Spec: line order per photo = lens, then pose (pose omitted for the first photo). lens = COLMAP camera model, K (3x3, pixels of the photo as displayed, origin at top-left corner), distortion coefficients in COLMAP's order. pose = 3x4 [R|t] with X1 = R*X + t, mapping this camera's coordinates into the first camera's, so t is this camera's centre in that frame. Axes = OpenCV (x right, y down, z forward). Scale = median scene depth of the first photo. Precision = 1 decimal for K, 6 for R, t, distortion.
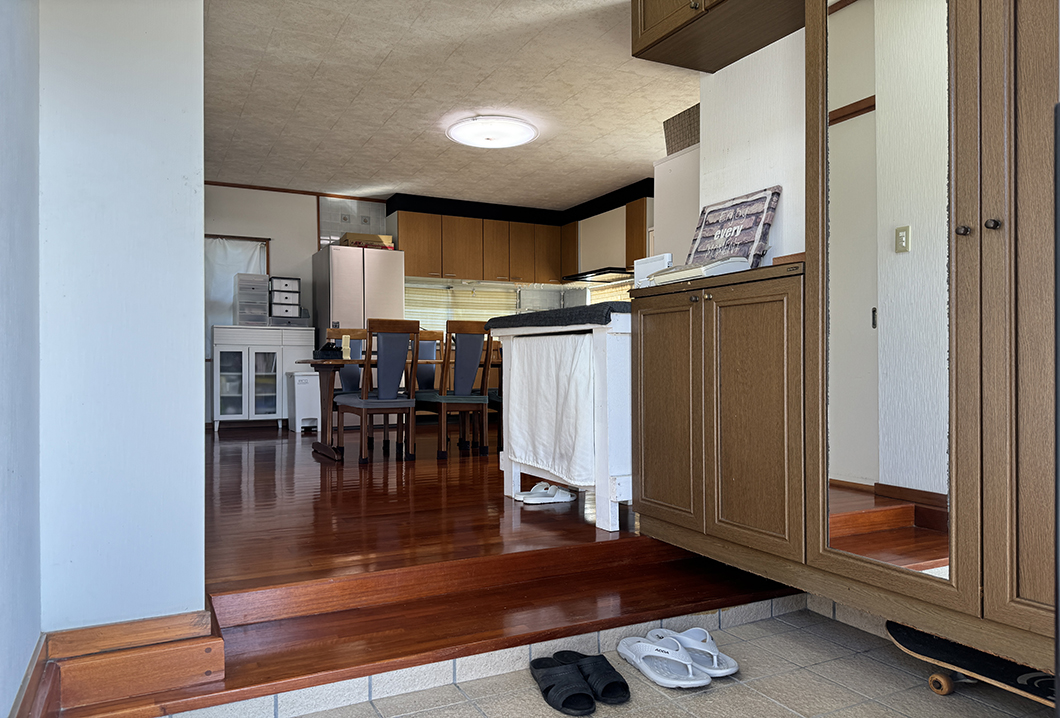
lens RADIAL K [[741.3, 0, 531.2], [0, 741.3, 364.4], [0, 0, 1]] dist [0.151356, -0.000943]
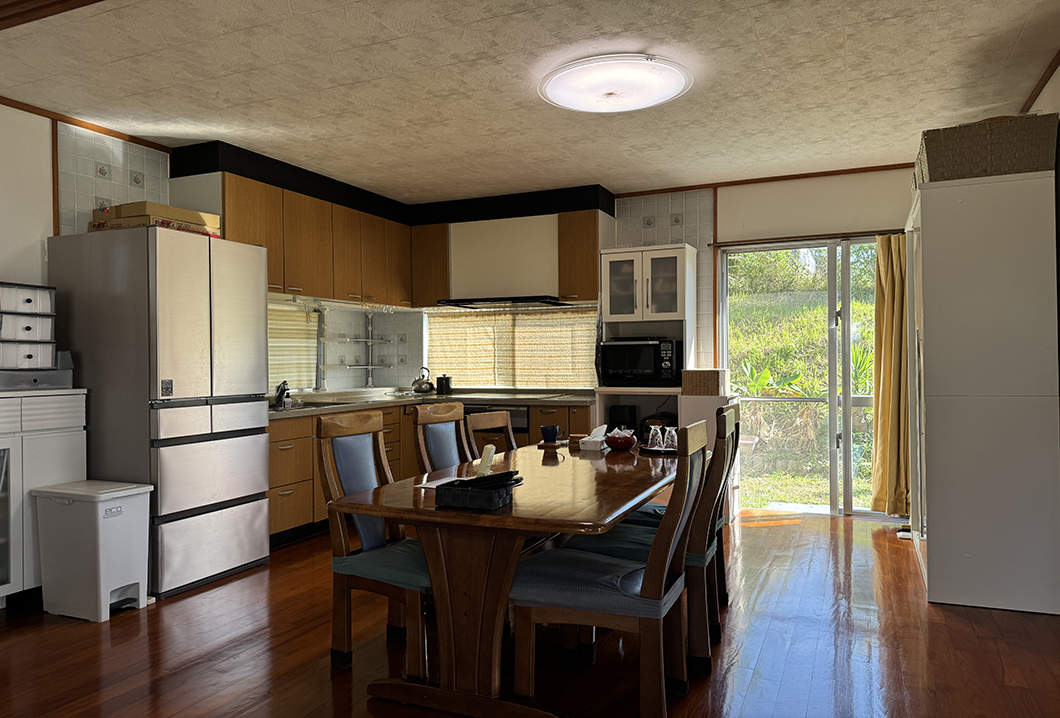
lens RADIAL K [[732.8, 0, 522.6], [0, 732.8, 364.2], [0, 0, 1]] dist [0.048461, -0.039481]
pose [[0.779079, -0.005770, 0.626899, -0.356141], [0.002094, 0.999976, 0.006600, -0.064977], [-0.626922, -0.003829, 0.779073, 0.430272]]
